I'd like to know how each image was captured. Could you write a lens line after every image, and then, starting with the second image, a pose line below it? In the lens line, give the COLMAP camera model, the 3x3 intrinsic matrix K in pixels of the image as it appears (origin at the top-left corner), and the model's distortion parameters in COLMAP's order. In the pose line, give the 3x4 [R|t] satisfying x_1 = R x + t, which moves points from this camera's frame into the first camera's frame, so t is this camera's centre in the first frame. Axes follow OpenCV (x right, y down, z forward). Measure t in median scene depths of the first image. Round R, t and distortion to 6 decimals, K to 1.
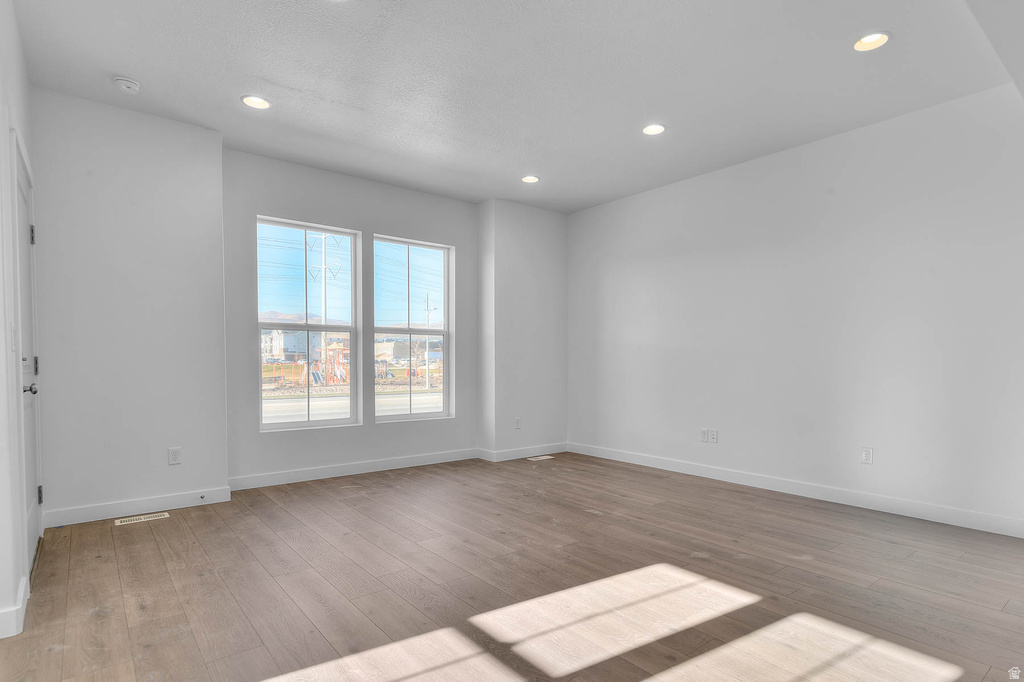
lens RADIAL K [[541.3, 0, 512.7], [0, 541.3, 370.0], [0, 0, 1]] dist [-0.000583, 0.000177]
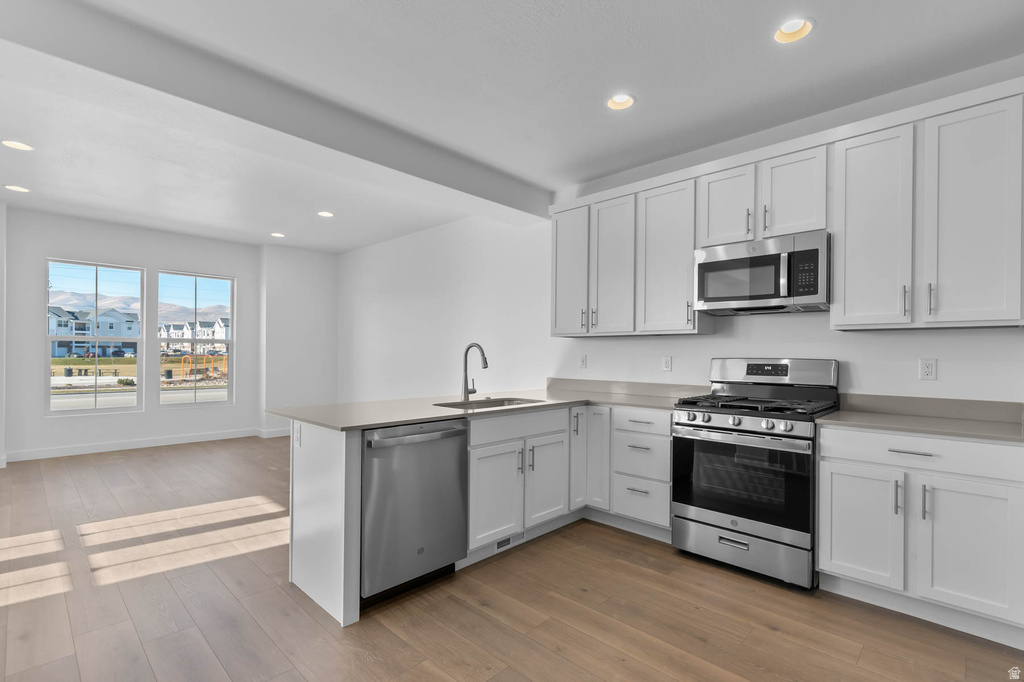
lens RADIAL K [[475.3, 0, 512.4], [0, 475.3, 349.2], [0, 0, 1]] dist [-0.002268, 0.000246]
pose [[0.990437, 0.006900, 0.137794, 0.714277], [-0.003253, 0.999639, -0.026677, -0.039829], [-0.137928, 0.025973, 0.990102, -0.457371]]
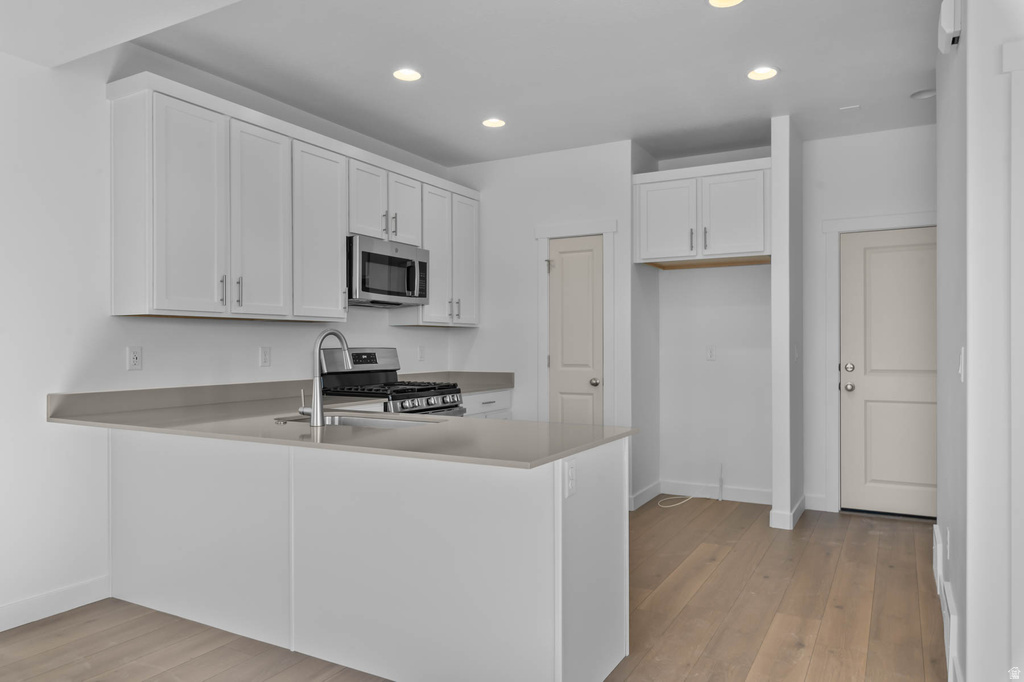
lens RADIAL K [[670.6, 0, 512.0], [0, 670.6, 341.0], [0, 0, 1]] dist [-0.005965, -0.001970]
pose [[-0.390065, 0.002808, 0.920783, -0.086007], [0.016589, 0.999854, 0.003978, -0.063132], [-0.920638, 0.016826, -0.390055, 0.654388]]
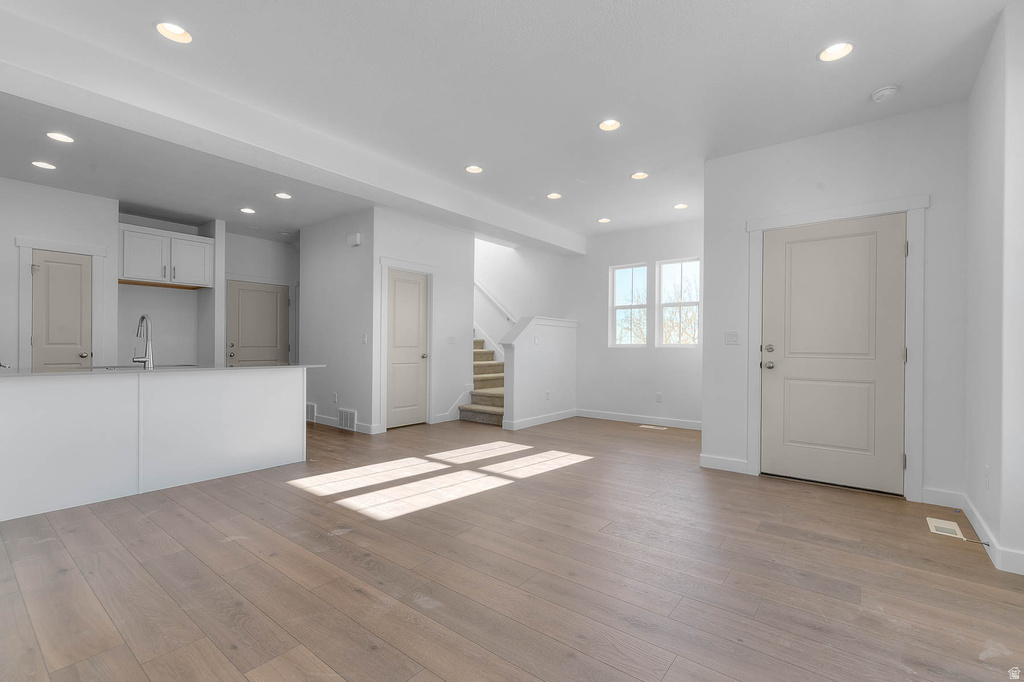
lens RADIAL K [[449.4, 0, 494.7], [0, 449.4, 351.1], [0, 0, 1]] dist [0.038958, 0.000060]
pose [[-0.981029, -0.004957, -0.193799, 0.200342], [-0.010248, 0.999601, 0.026307, -0.028321], [0.193591, 0.027794, -0.980689, 1.698064]]
